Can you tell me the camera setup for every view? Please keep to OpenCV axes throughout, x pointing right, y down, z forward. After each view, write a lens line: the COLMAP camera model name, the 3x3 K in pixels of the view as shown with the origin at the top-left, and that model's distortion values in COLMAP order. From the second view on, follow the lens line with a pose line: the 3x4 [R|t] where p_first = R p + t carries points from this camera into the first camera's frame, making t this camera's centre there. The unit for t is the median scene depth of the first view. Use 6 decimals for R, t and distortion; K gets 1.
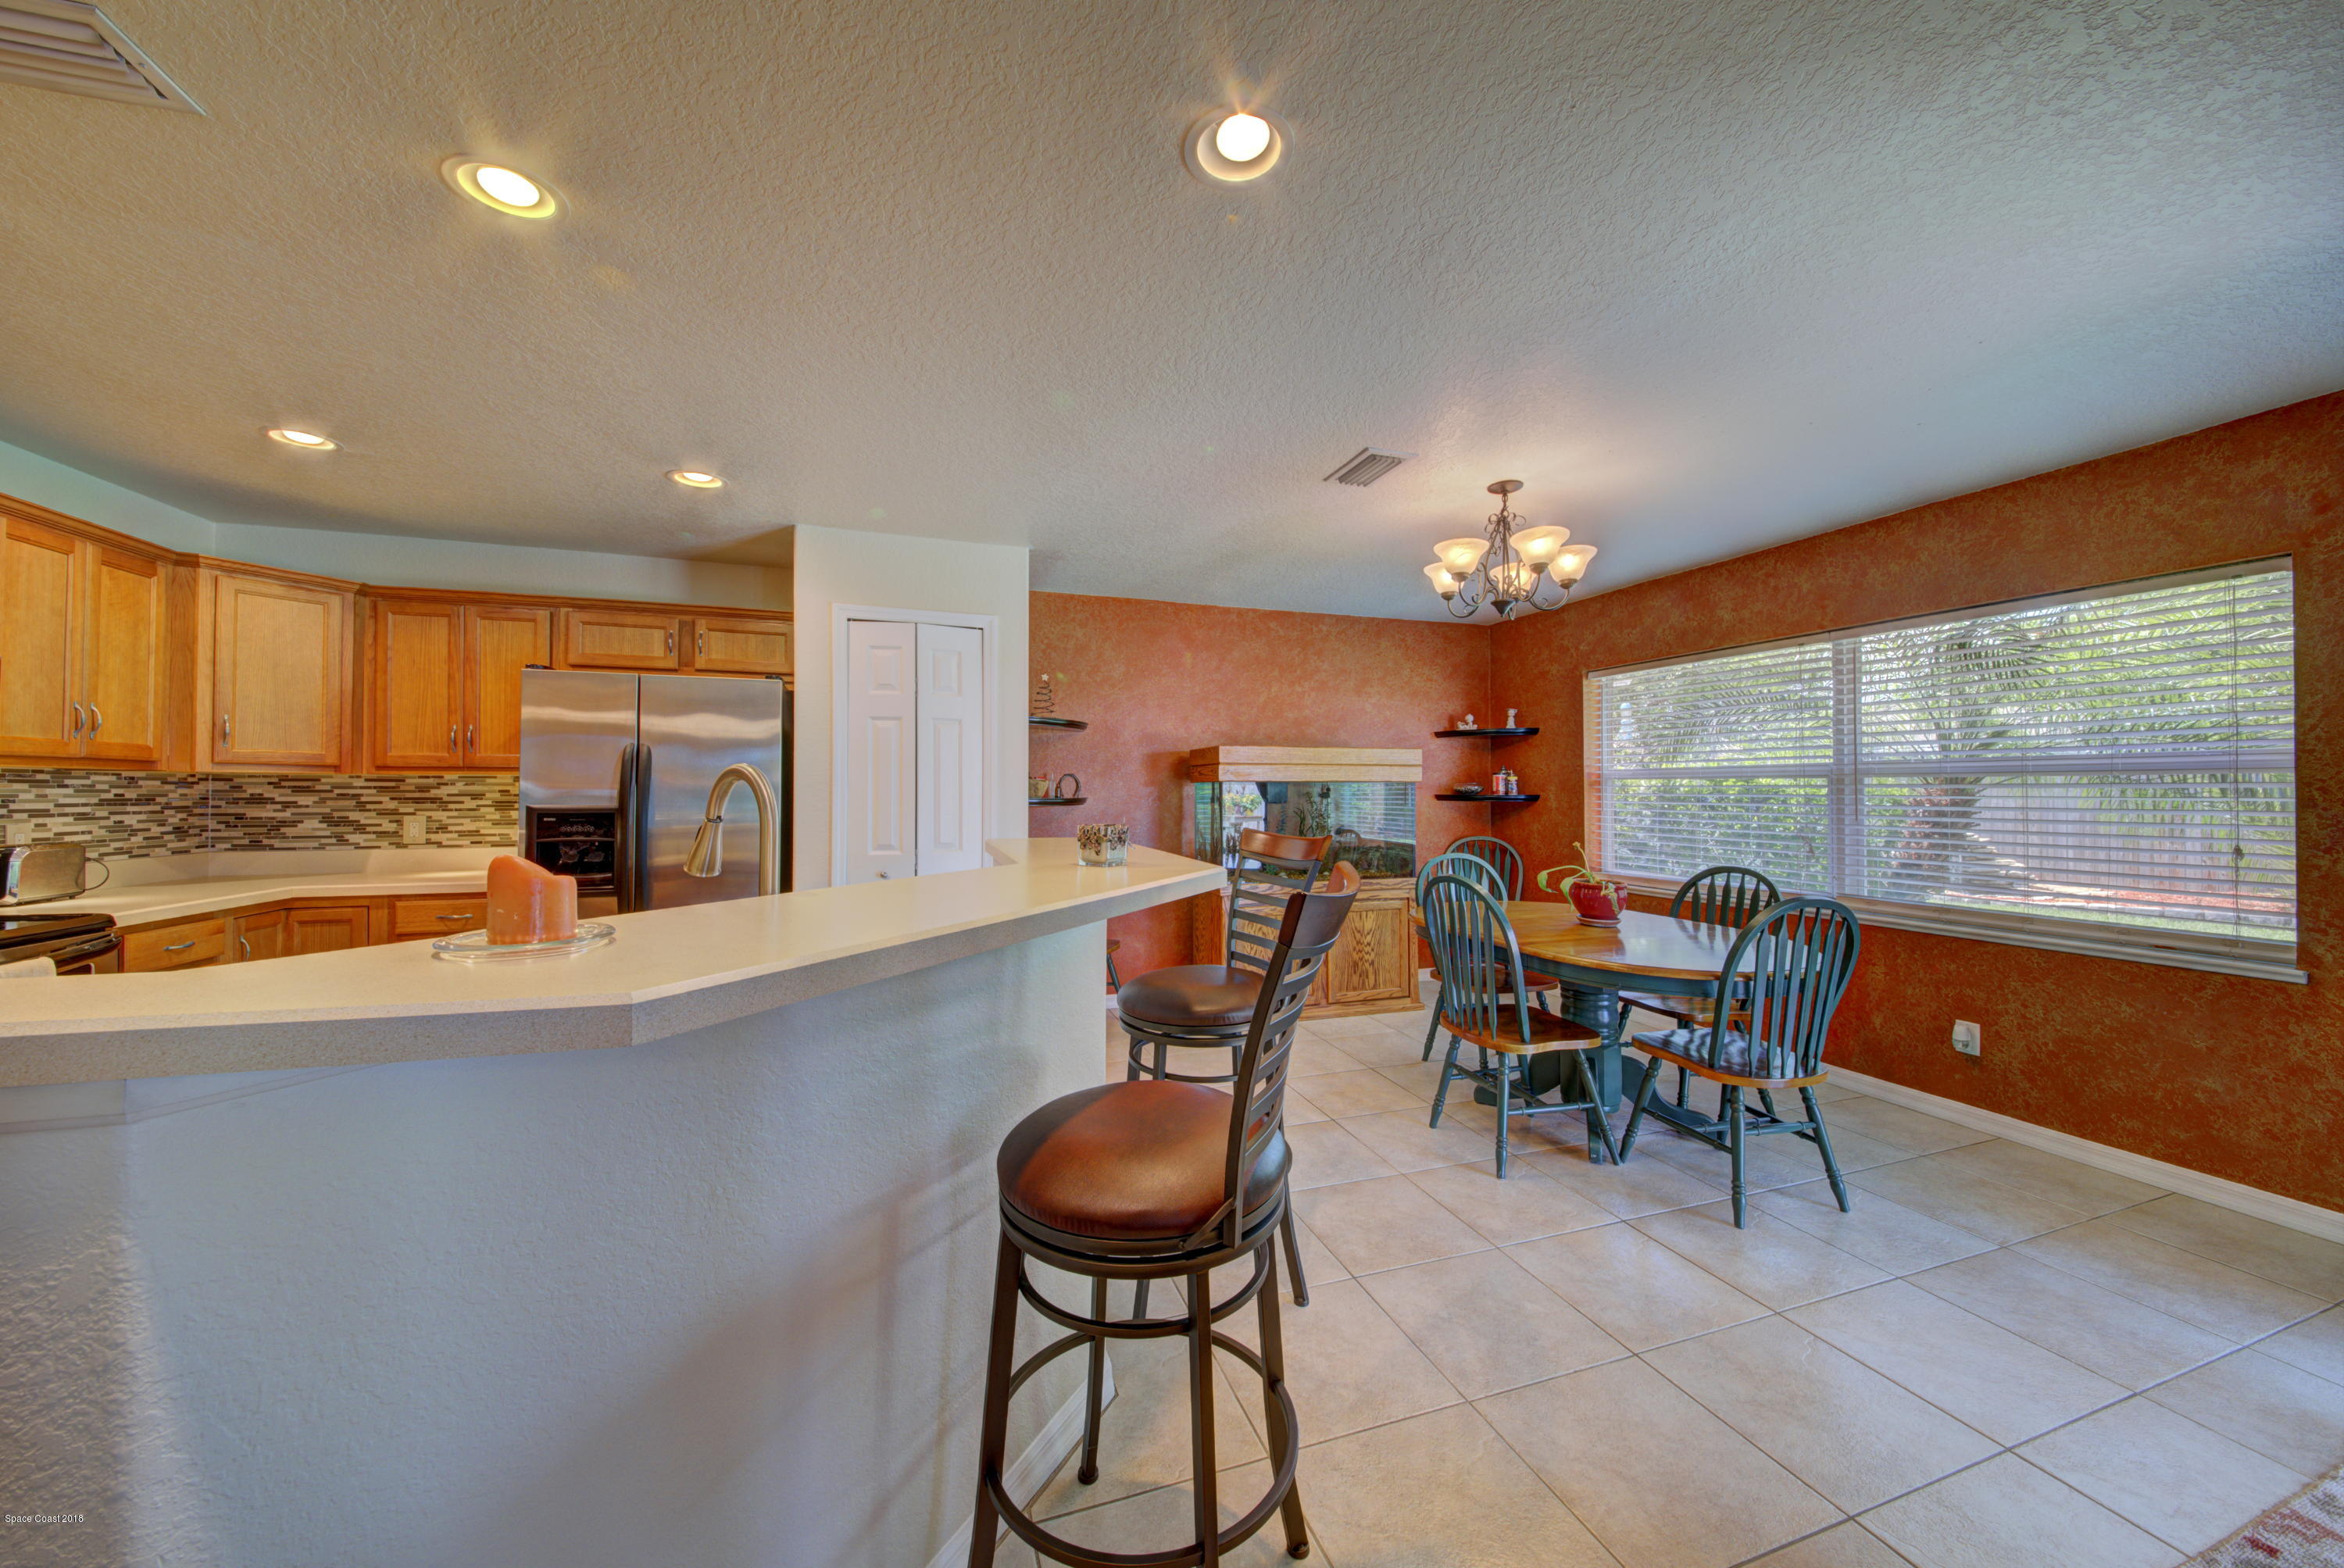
lens RADIAL K [[805.6, 0, 1172.0], [0, 805.6, 784.0], [0, 0, 1]] dist [0.000623, -0.009261]
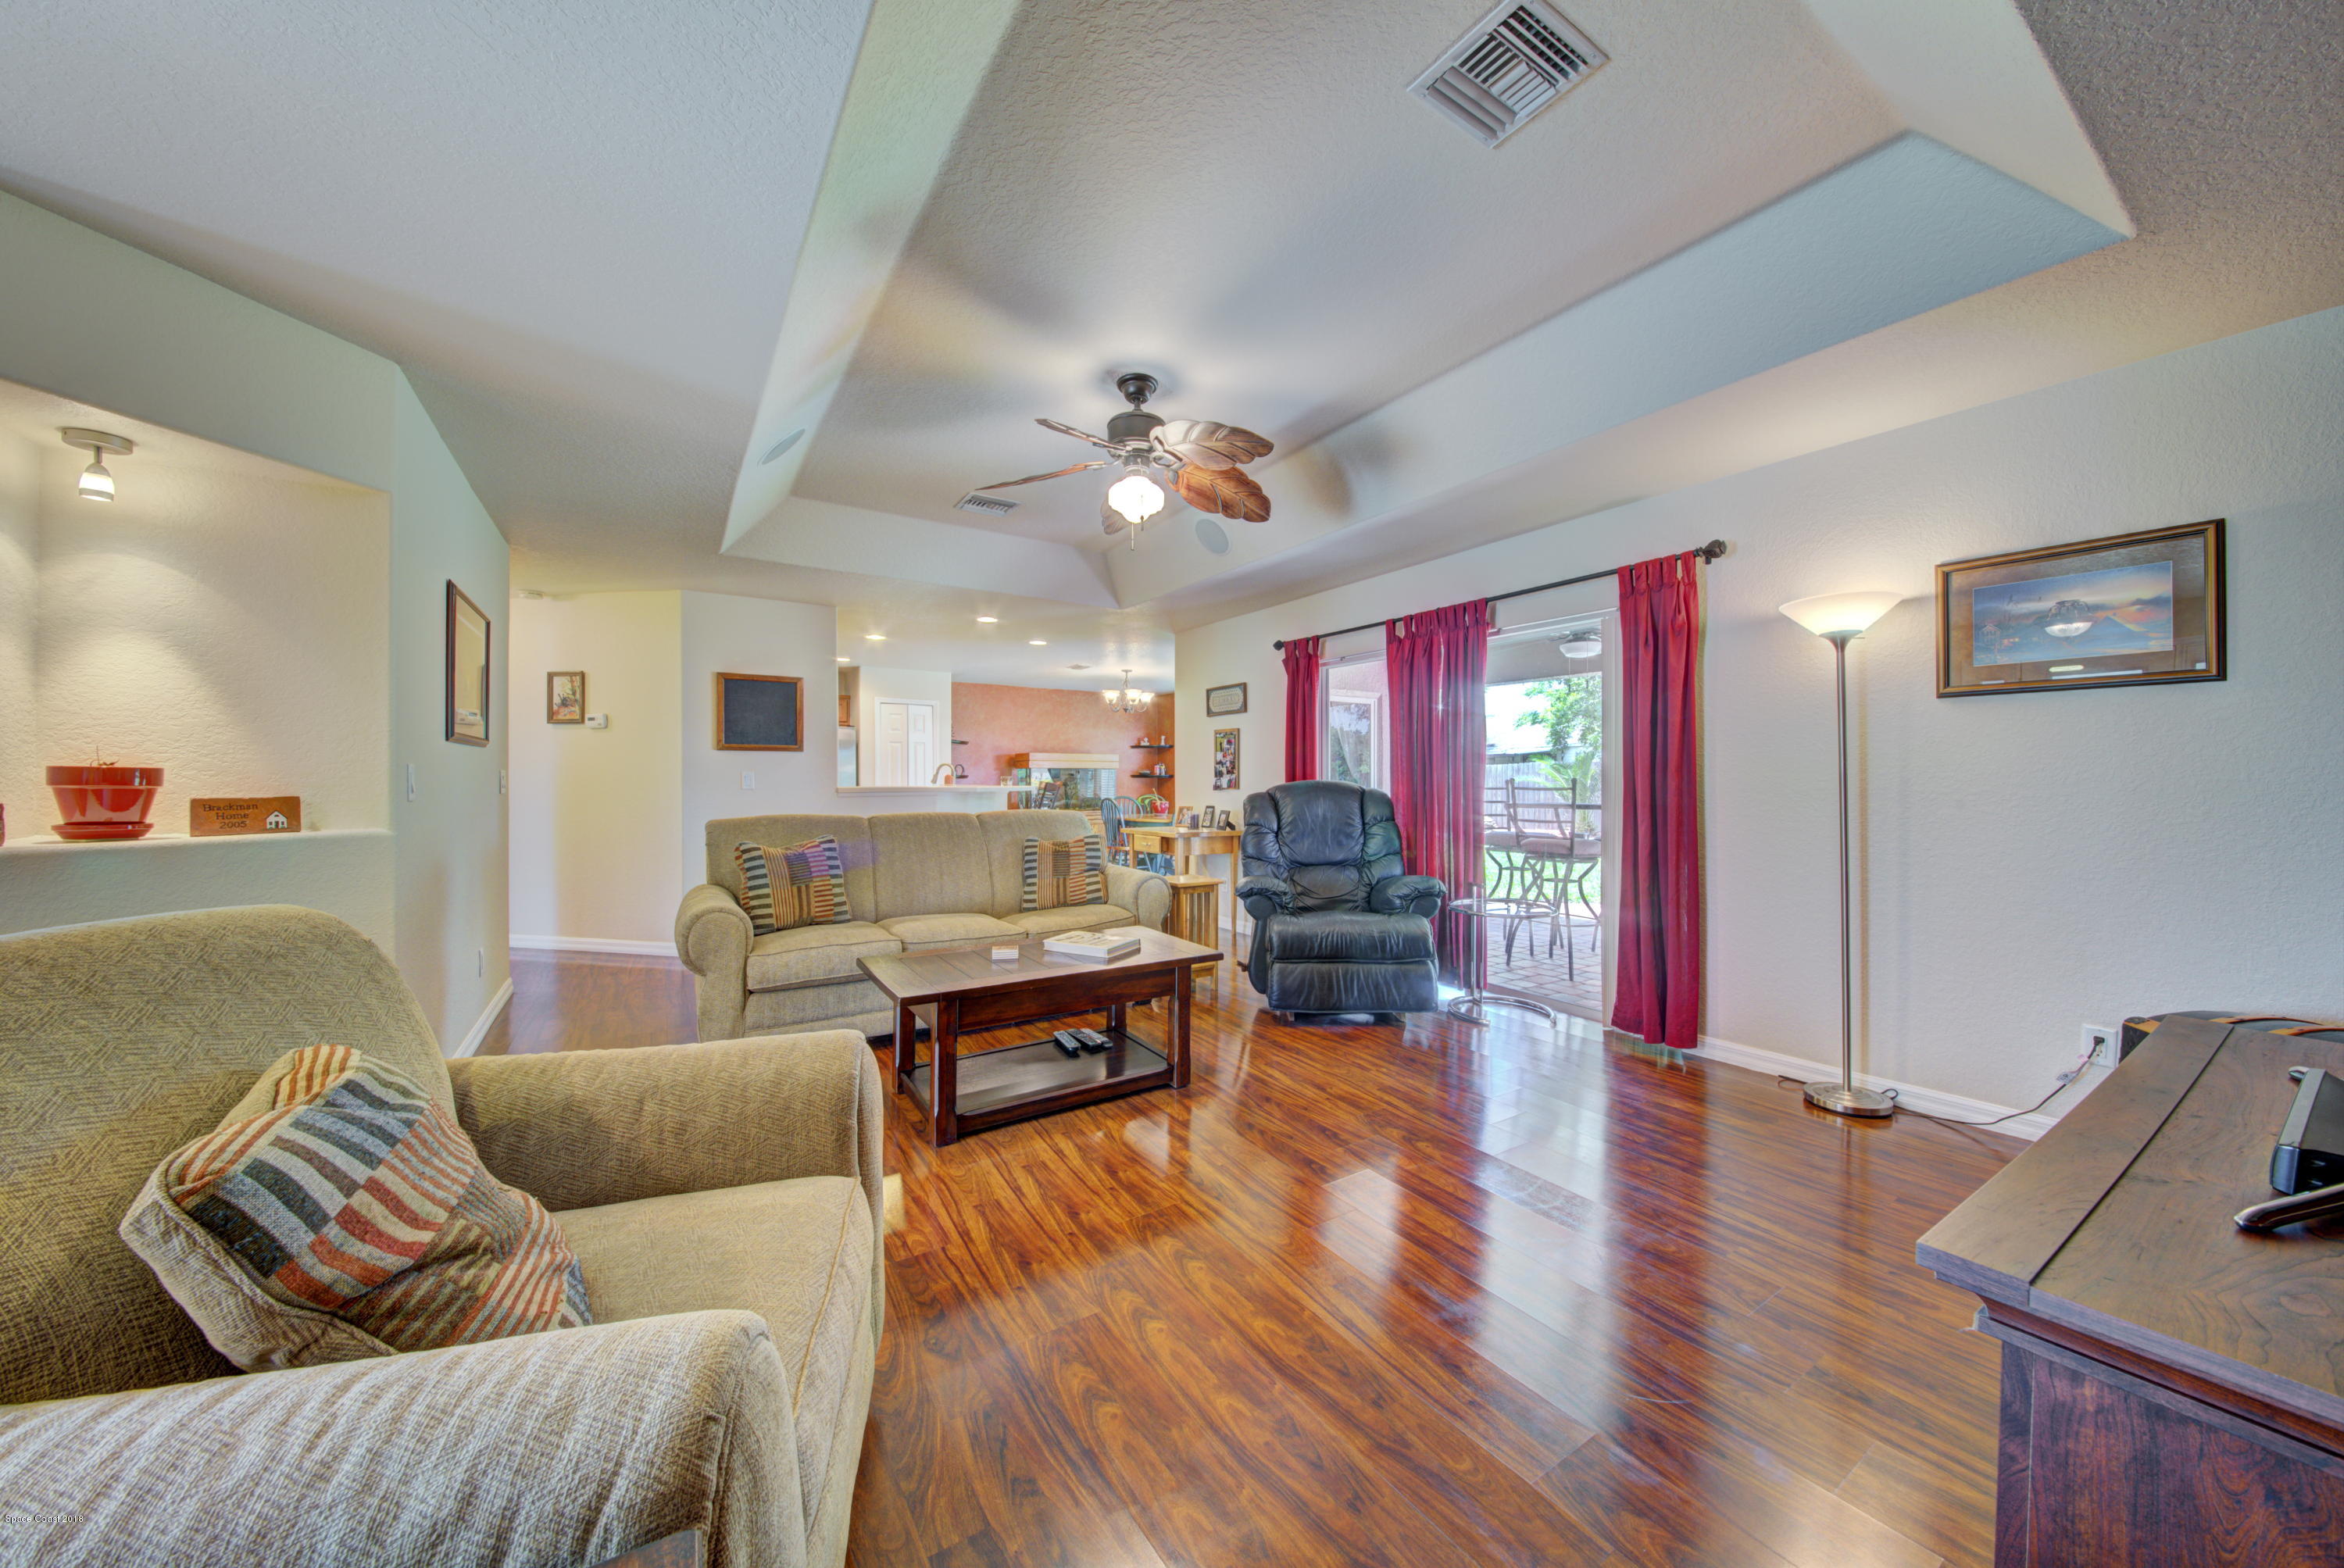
lens RADIAL K [[808.2, 0, 1172.0], [0, 808.2, 784.0], [0, 0, 1]] dist [0.000696, 0.000006]
pose [[0.970053, -0.003176, 0.242874, -0.097486], [0.000478, 0.999938, 0.011168, 0.014220], [-0.242894, -0.010718, 0.969994, -1.198702]]
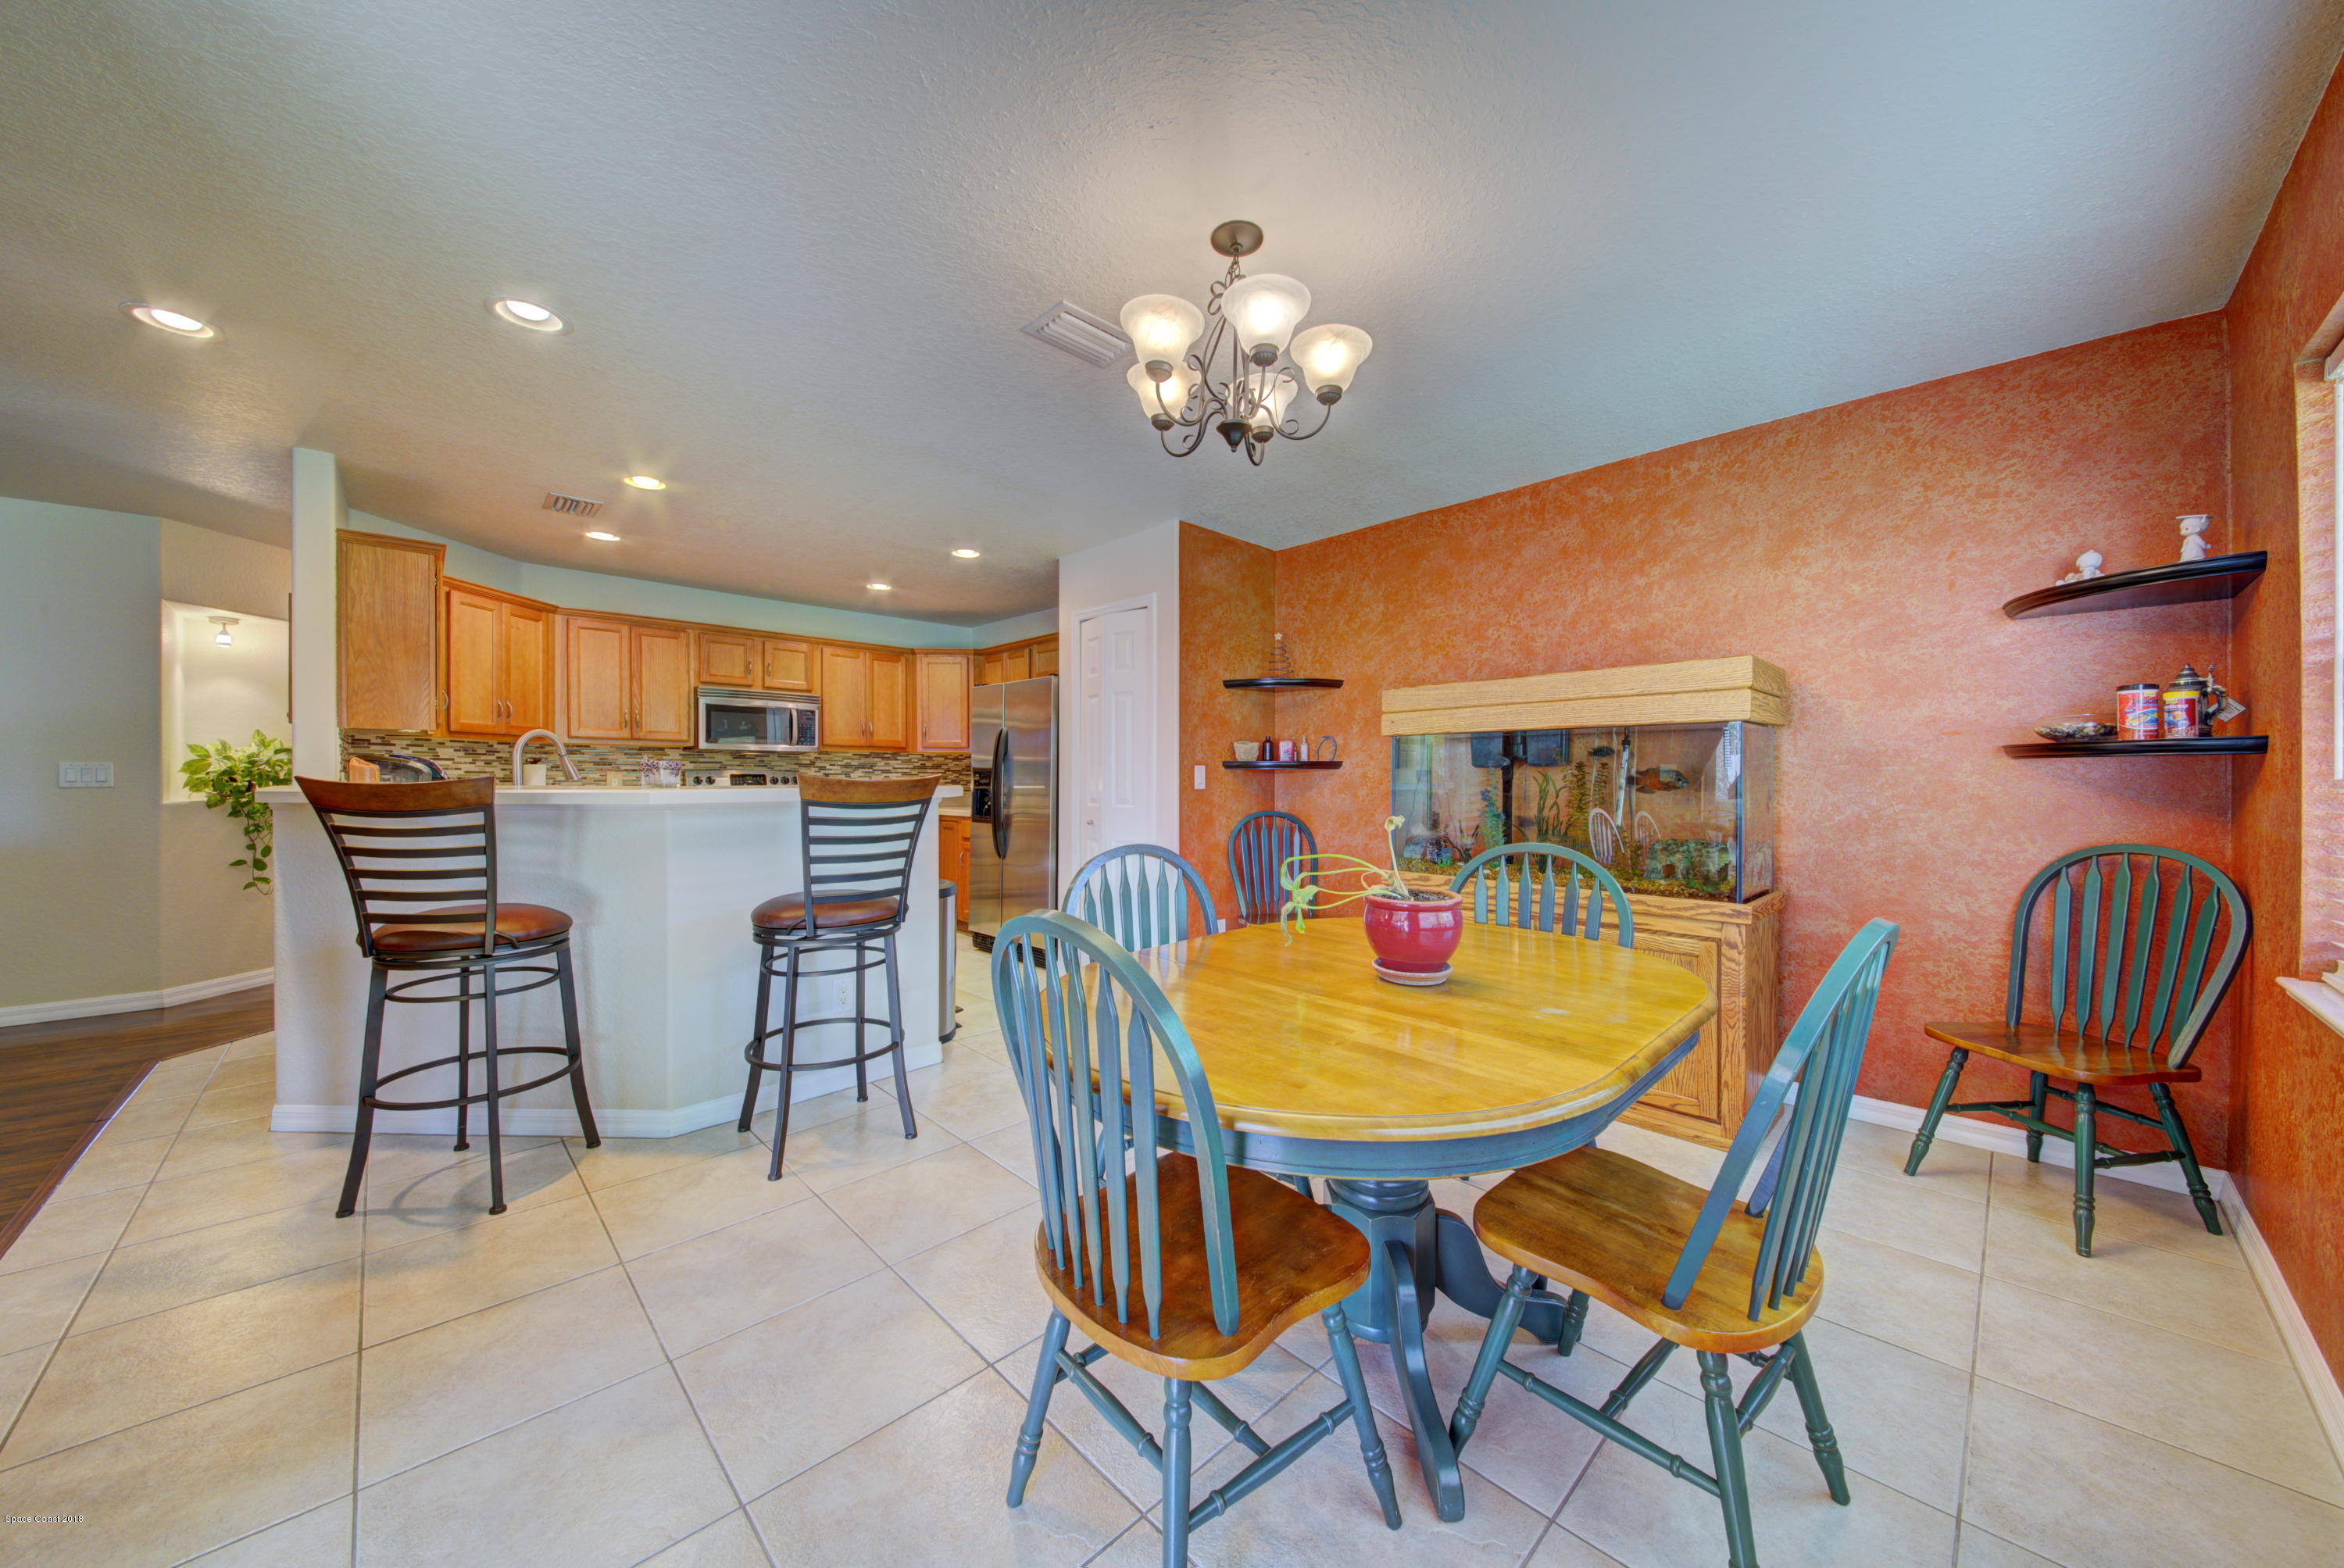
lens RADIAL K [[805.6, 0, 1172.0], [0, 805.6, 784.0], [0, 0, 1]] dist [0.000623, -0.009261]
pose [[0.408994, 0.008601, -0.912496, 0.622613], [0.006122, 0.999907, 0.012168, 0.029630], [0.912516, -0.010563, 0.408904, 0.456207]]
